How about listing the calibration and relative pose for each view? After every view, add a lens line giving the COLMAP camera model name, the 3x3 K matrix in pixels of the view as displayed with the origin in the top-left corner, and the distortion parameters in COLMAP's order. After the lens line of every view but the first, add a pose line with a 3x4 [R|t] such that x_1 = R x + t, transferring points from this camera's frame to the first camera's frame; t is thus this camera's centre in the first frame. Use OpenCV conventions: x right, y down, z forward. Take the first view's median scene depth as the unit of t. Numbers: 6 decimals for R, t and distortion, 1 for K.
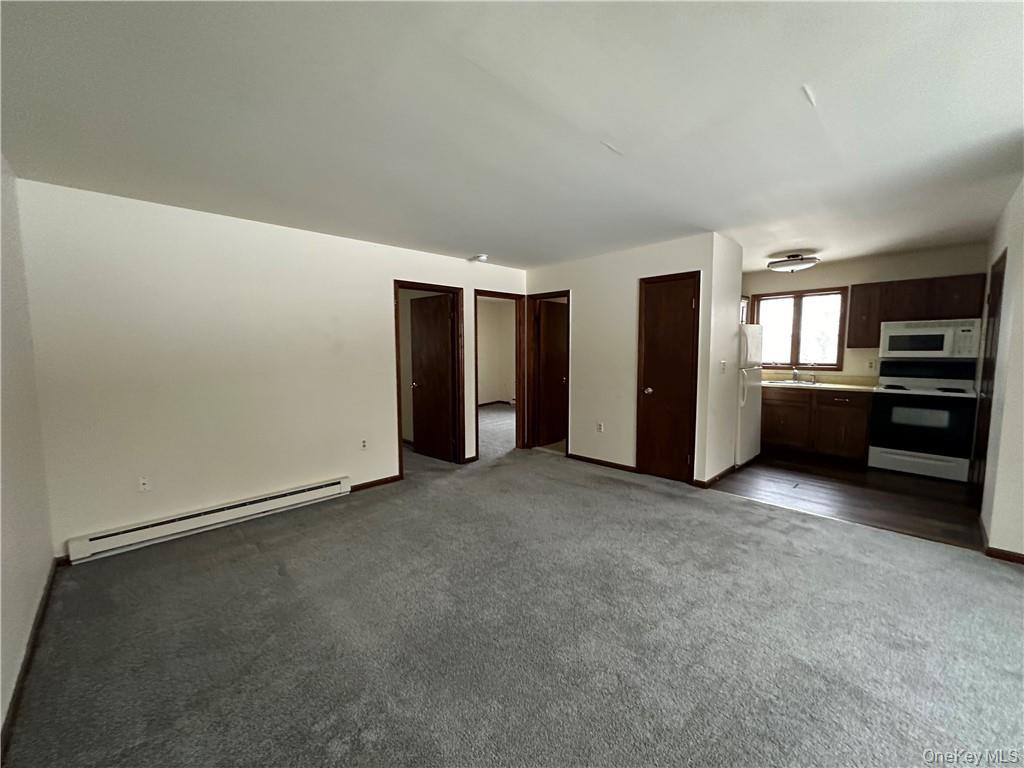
lens RADIAL K [[405.8, 0, 512.0], [0, 405.8, 384.0], [0, 0, 1]] dist [-0.000416, -0.000170]
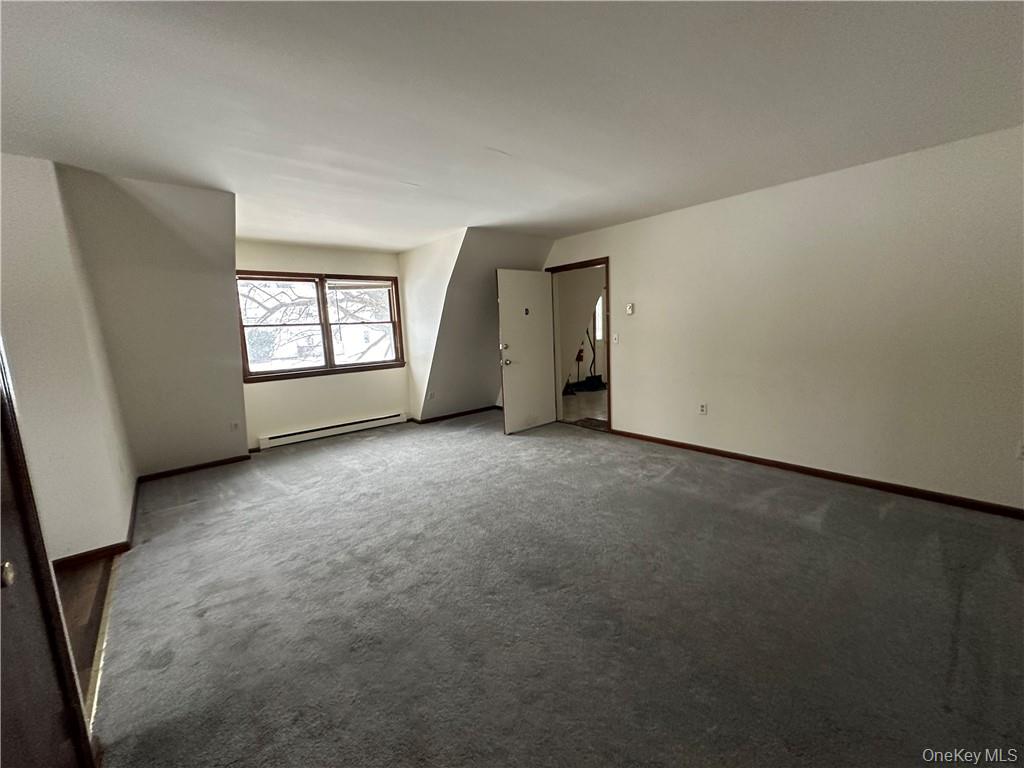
lens RADIAL K [[405.8, 0, 512.0], [0, 405.8, 384.0], [0, 0, 1]] dist [-0.000416, -0.000170]
pose [[-0.997387, 0.042576, 0.058362, 0.087154], [0.054787, 0.972368, 0.226934, -0.106962], [-0.047087, 0.229539, -0.972160, 1.220847]]
